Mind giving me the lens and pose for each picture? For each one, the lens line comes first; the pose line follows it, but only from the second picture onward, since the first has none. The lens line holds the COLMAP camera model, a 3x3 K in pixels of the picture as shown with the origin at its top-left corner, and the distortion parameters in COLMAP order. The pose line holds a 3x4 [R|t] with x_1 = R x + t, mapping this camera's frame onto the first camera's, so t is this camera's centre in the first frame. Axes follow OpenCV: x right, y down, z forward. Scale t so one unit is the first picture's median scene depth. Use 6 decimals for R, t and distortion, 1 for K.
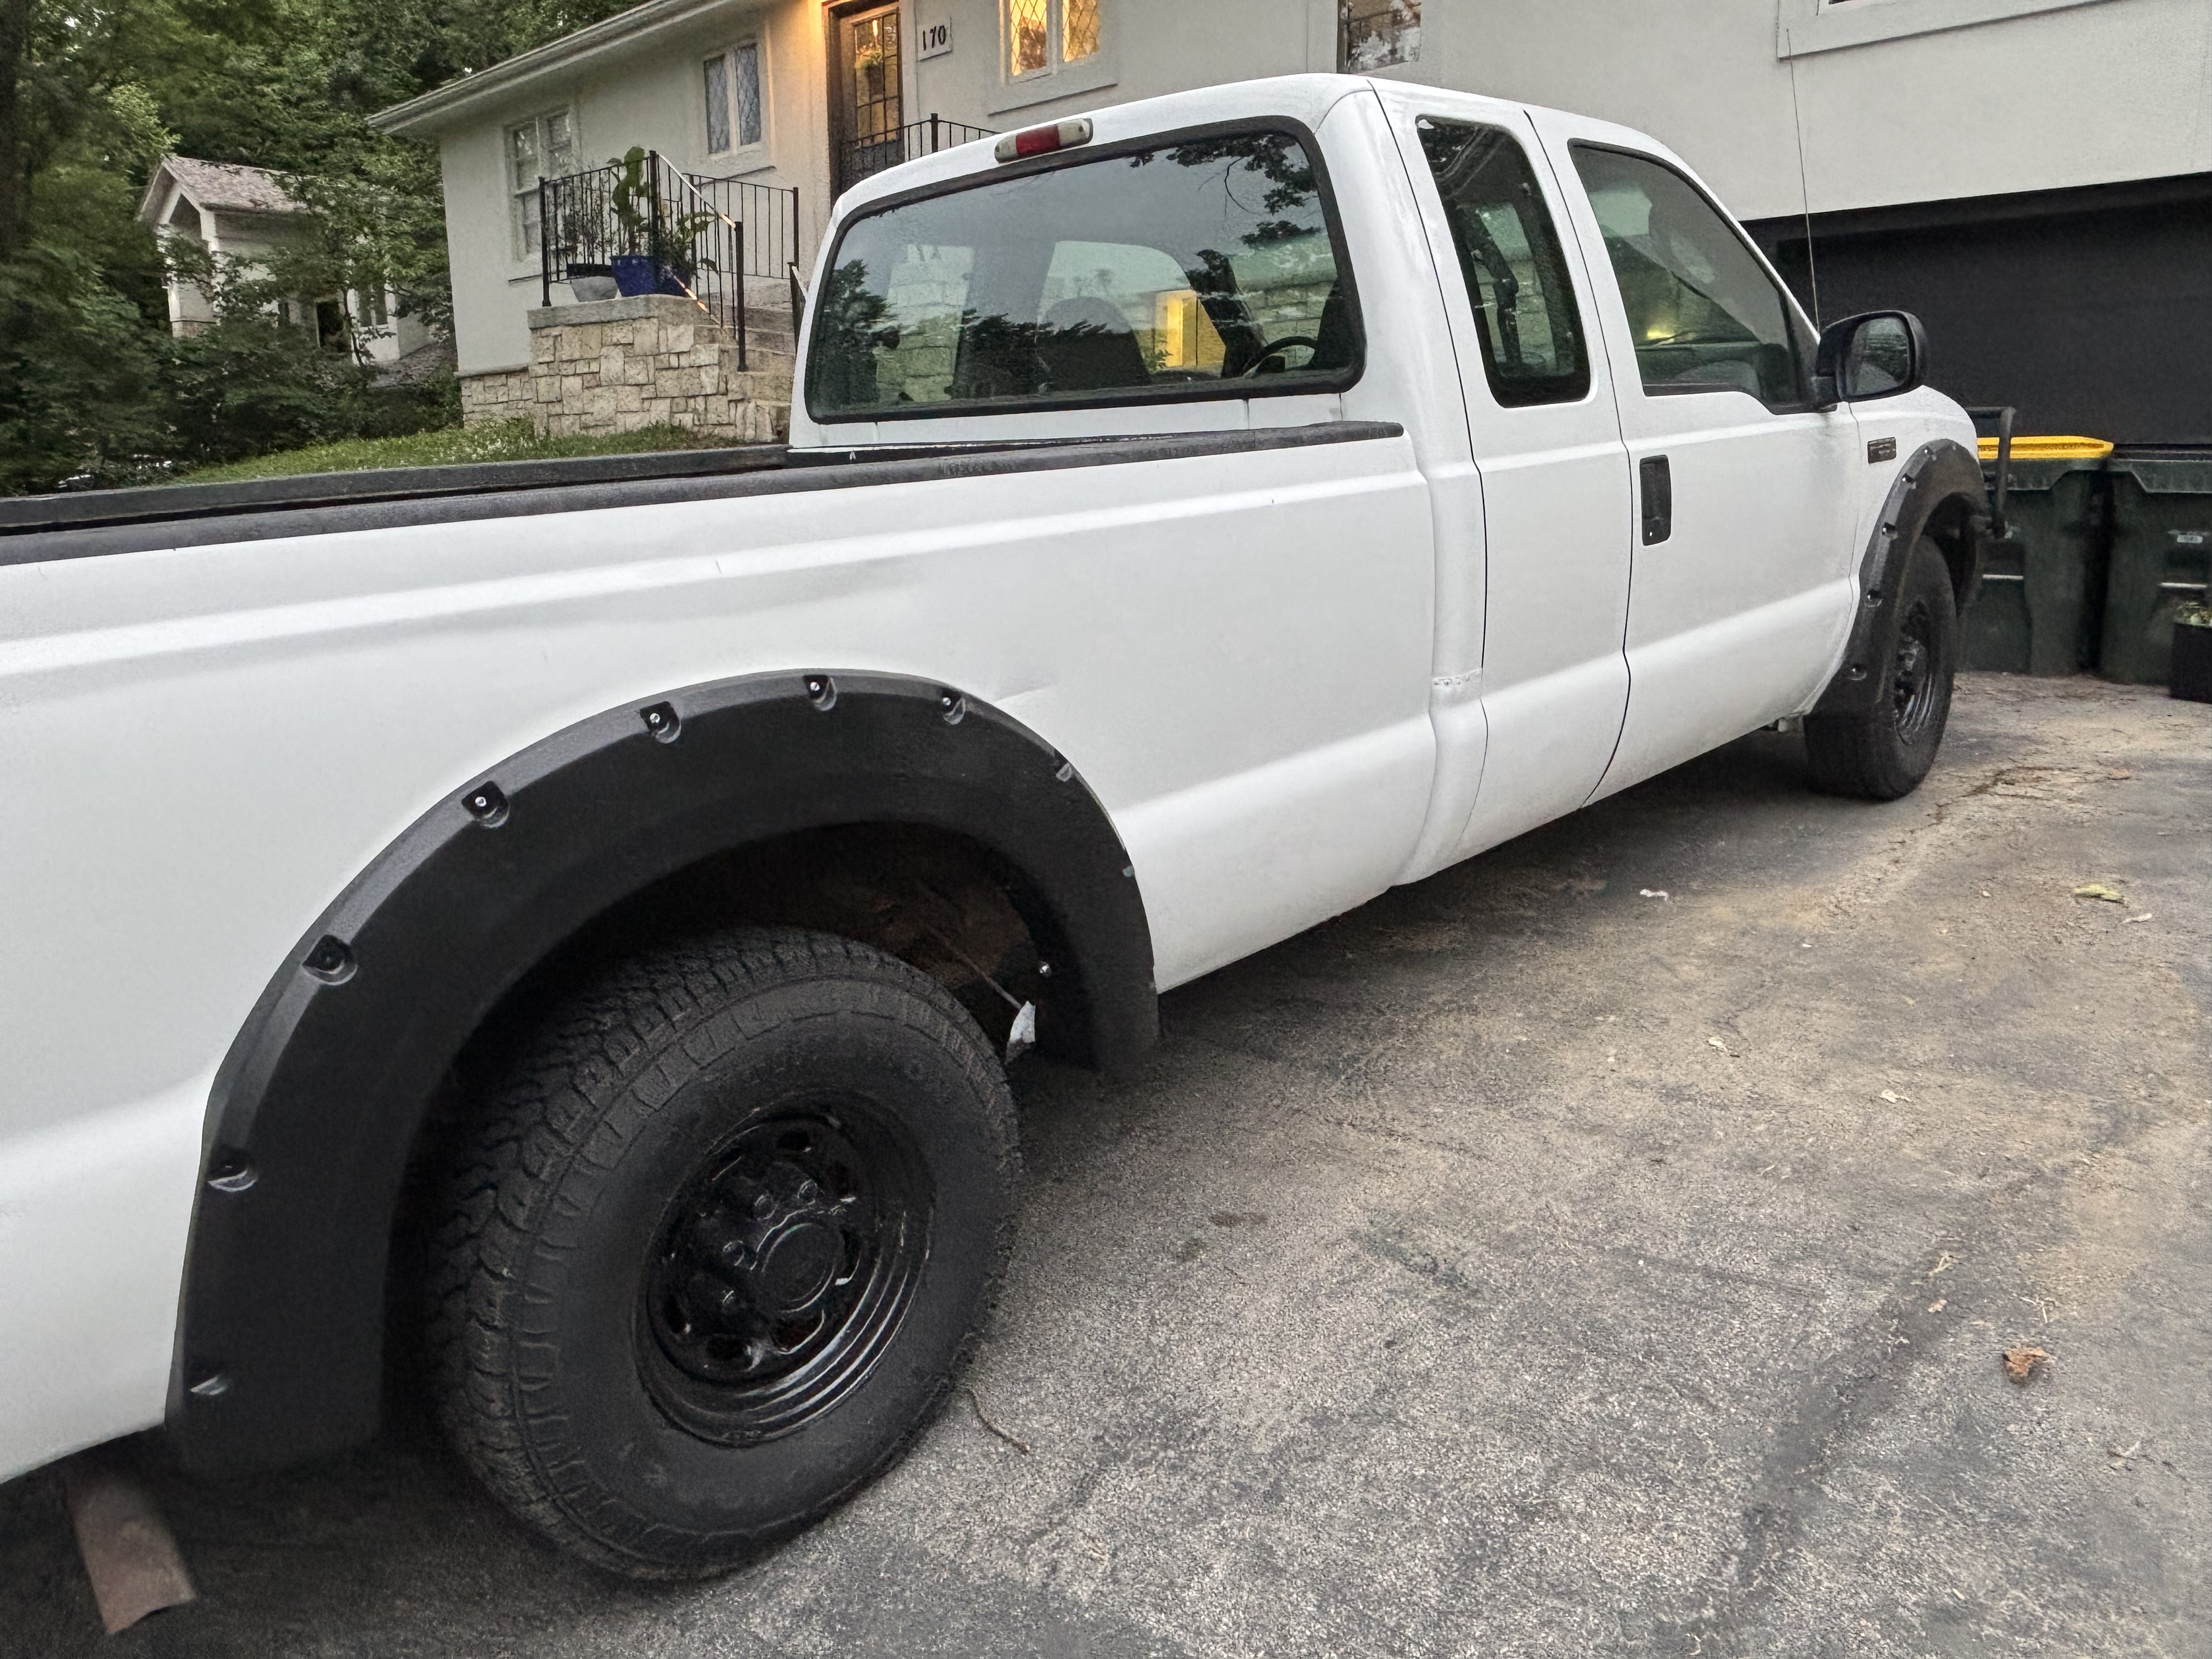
lens RADIAL K [[1556.6, 0, 1087.6], [0, 1556.6, 818.8], [0, 0, 1]] dist [0.005320, -0.012577]
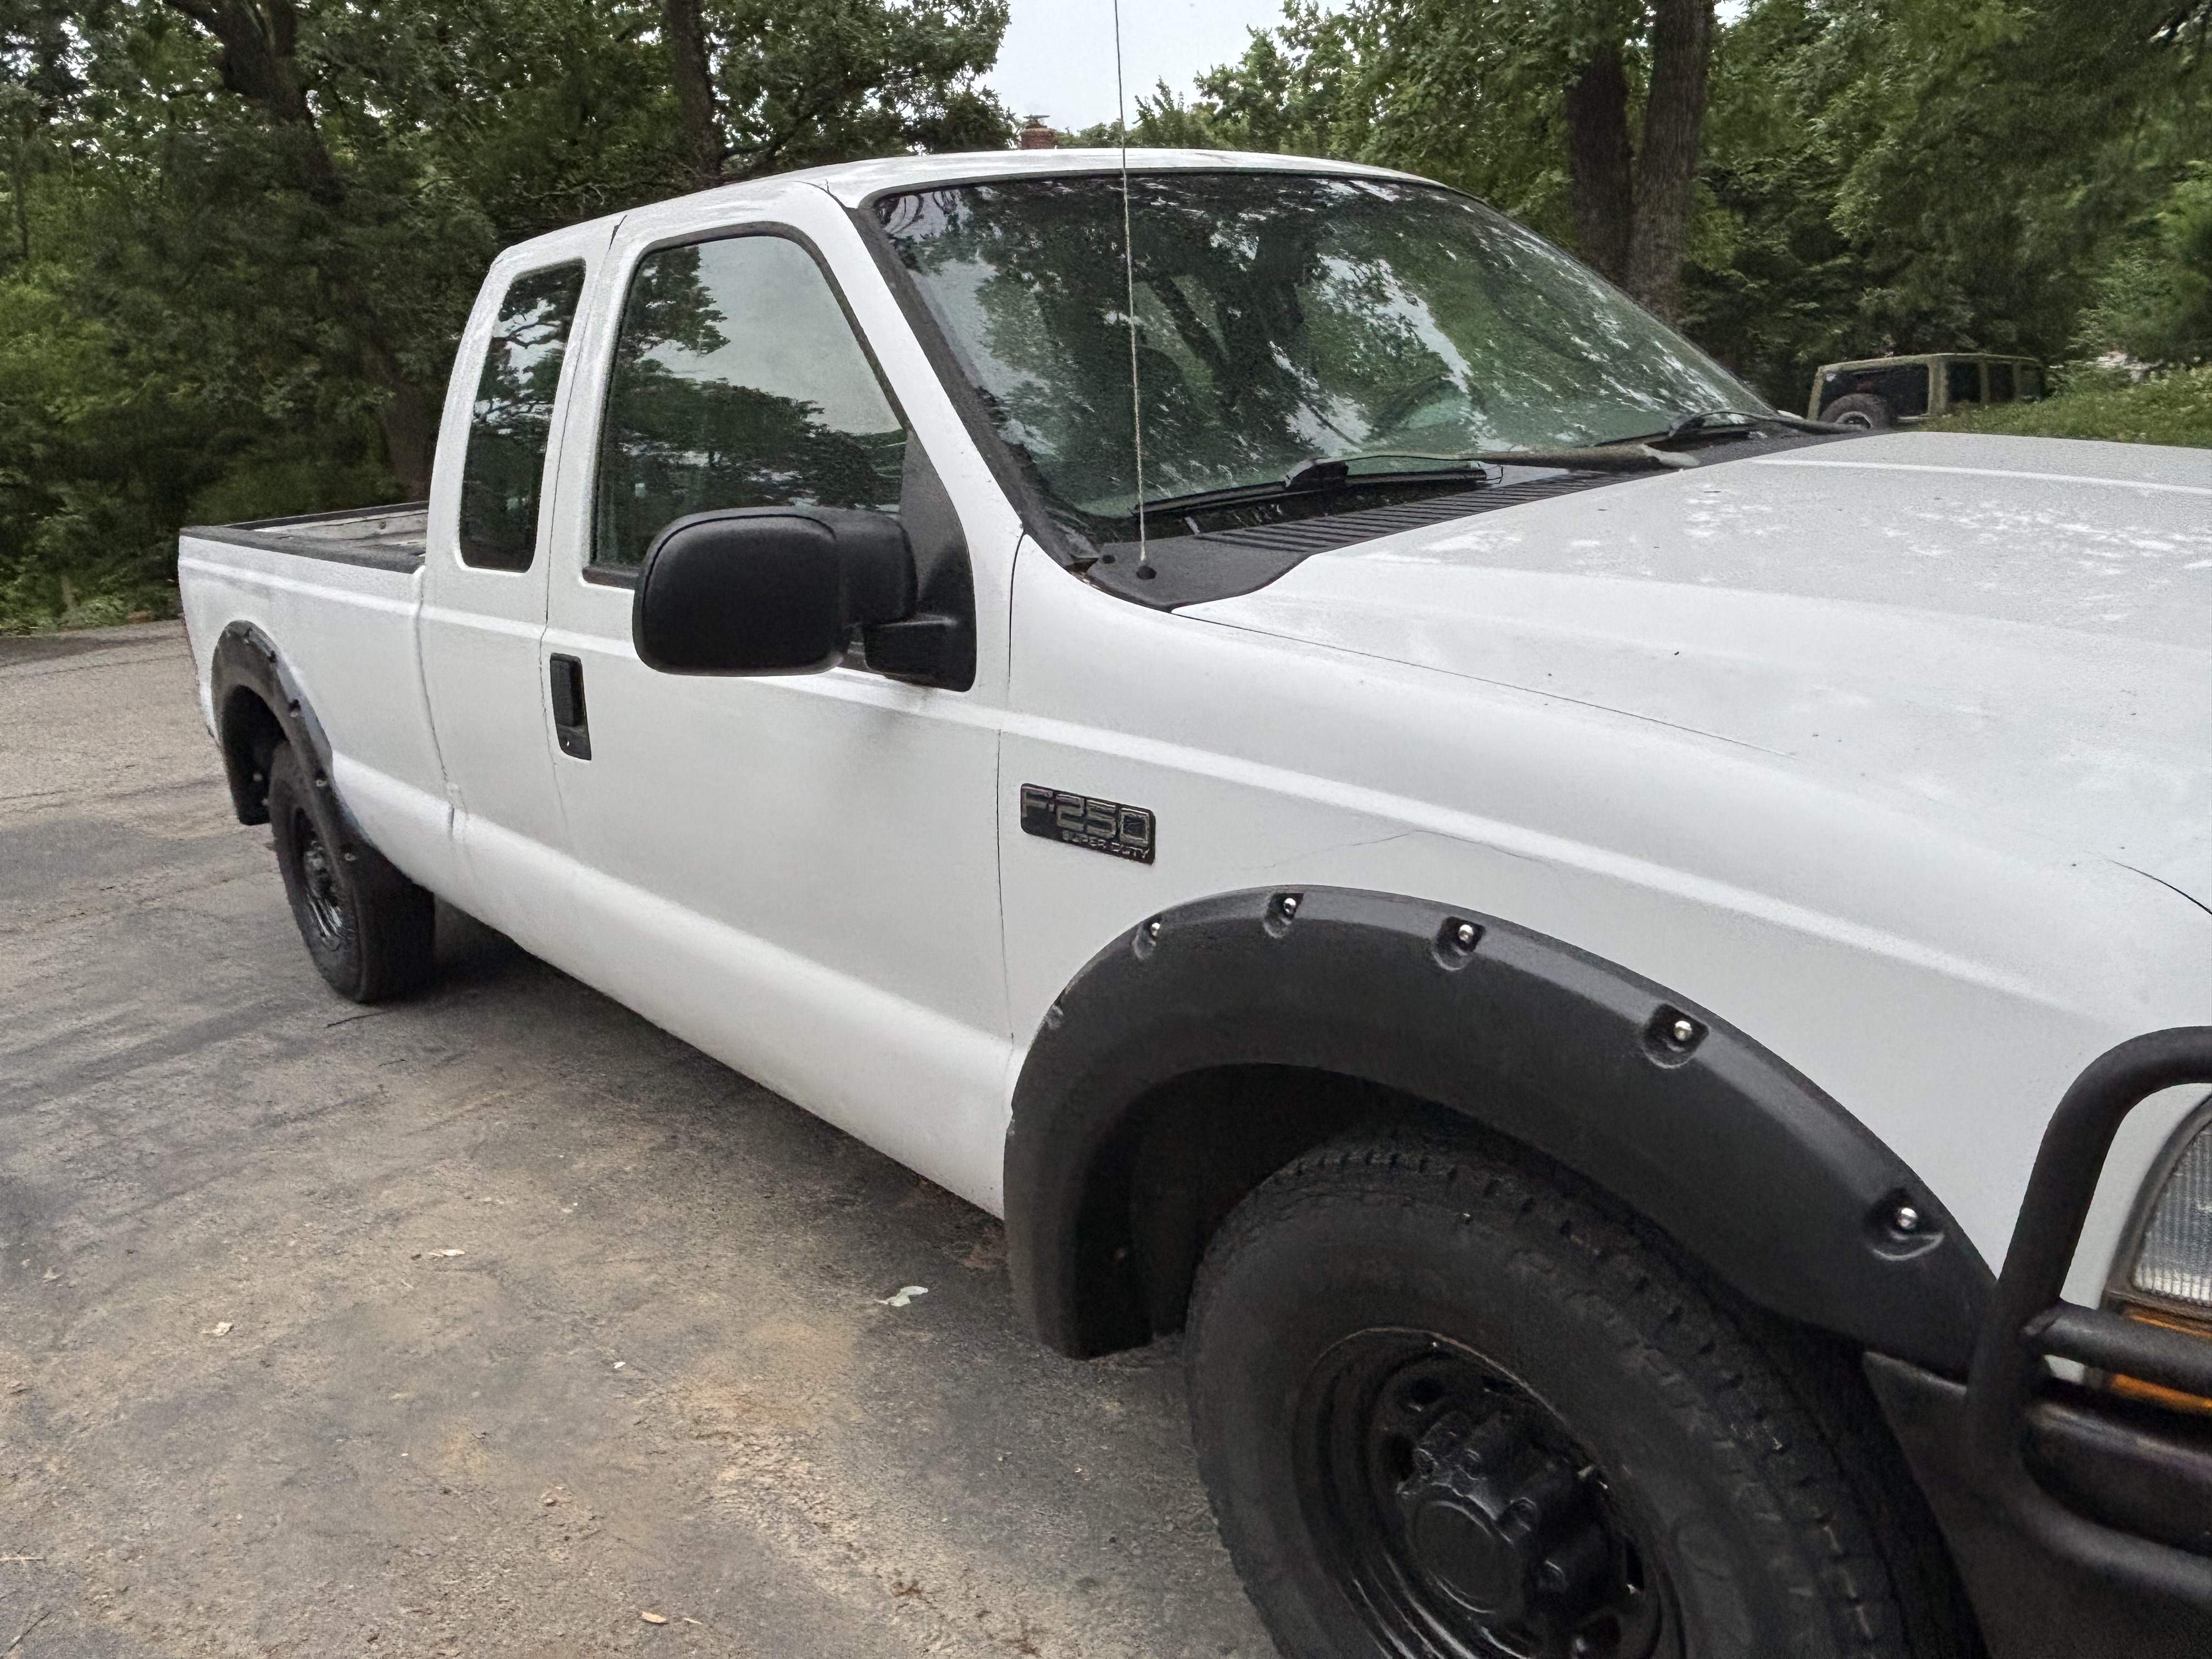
lens RADIAL K [[1556.6, 0, 1097.3], [0, 1556.6, 841.8], [0, 0, 1]] dist [0.005320, -0.012577]
pose [[-0.064810, 0.356121, -0.932190, 0.880669], [-0.171737, 0.916235, 0.361965, -0.375641], [0.983009, 0.183550, 0.001778, 1.000376]]
